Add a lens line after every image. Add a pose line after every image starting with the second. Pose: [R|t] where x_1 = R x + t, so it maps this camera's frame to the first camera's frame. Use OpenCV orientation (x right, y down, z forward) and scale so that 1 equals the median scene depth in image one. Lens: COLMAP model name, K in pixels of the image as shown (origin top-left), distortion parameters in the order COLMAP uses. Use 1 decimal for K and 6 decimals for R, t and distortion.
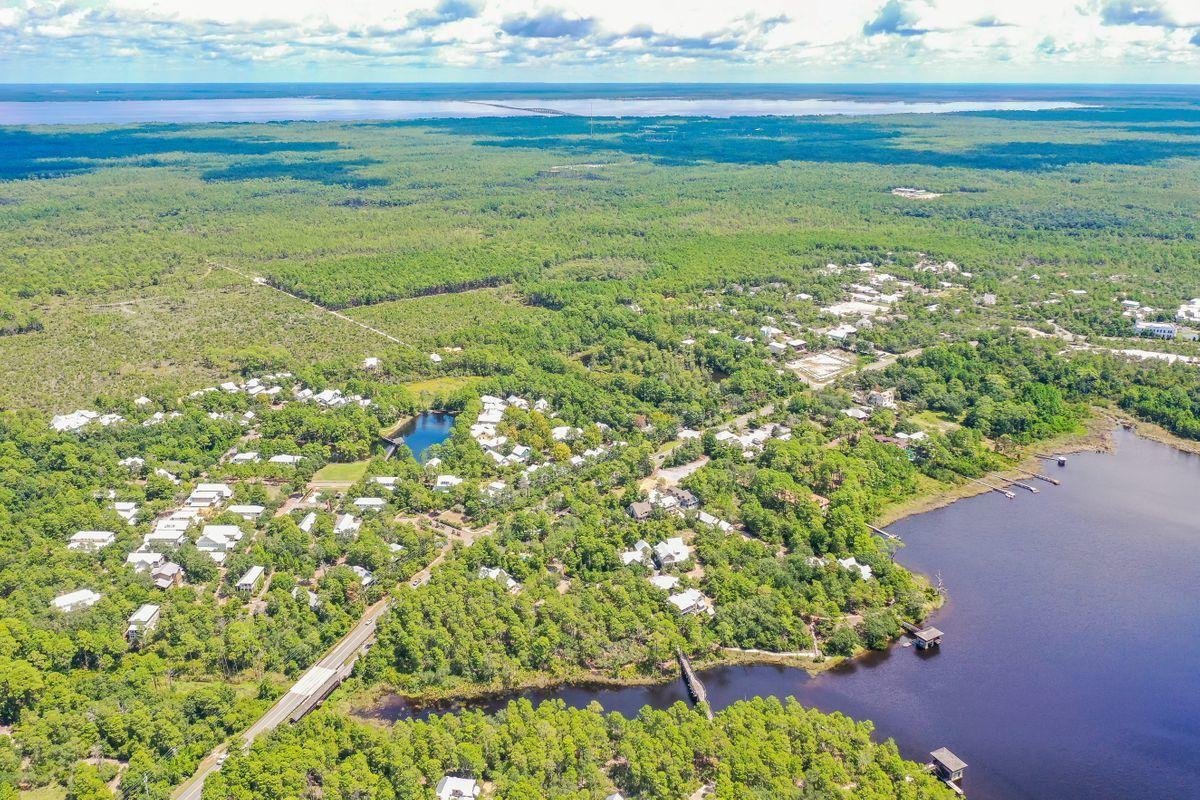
lens RADIAL K [[947.8, 0, 600.0], [0, 947.8, 400.0], [0, 0, 1]] dist [-0.003052, 0.006041]
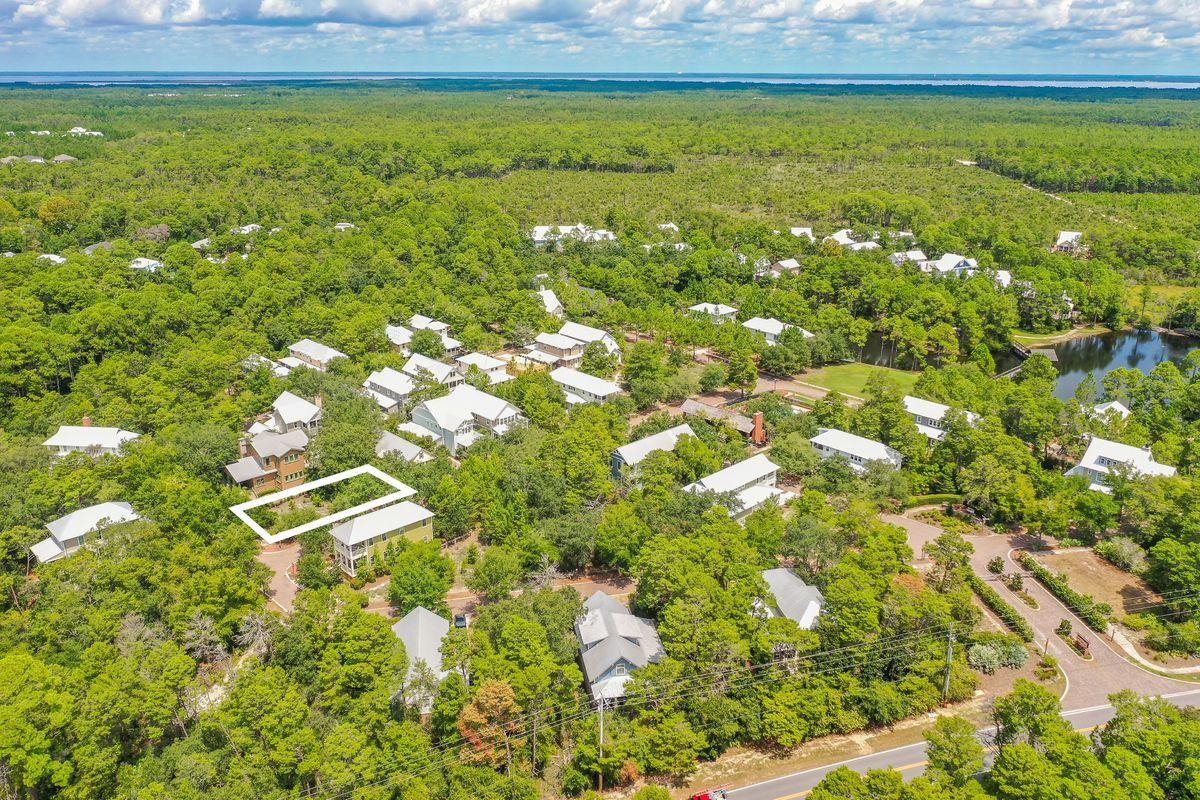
lens RADIAL K [[947.8, 0, 600.0], [0, 947.8, 400.0], [0, 0, 1]] dist [-0.003052, 0.006041]
pose [[0.704222, 0.238589, -0.668690, -0.080410], [-0.228001, 0.967955, 0.105250, 0.075348], [0.672374, 0.078343, 0.736054, 0.677820]]
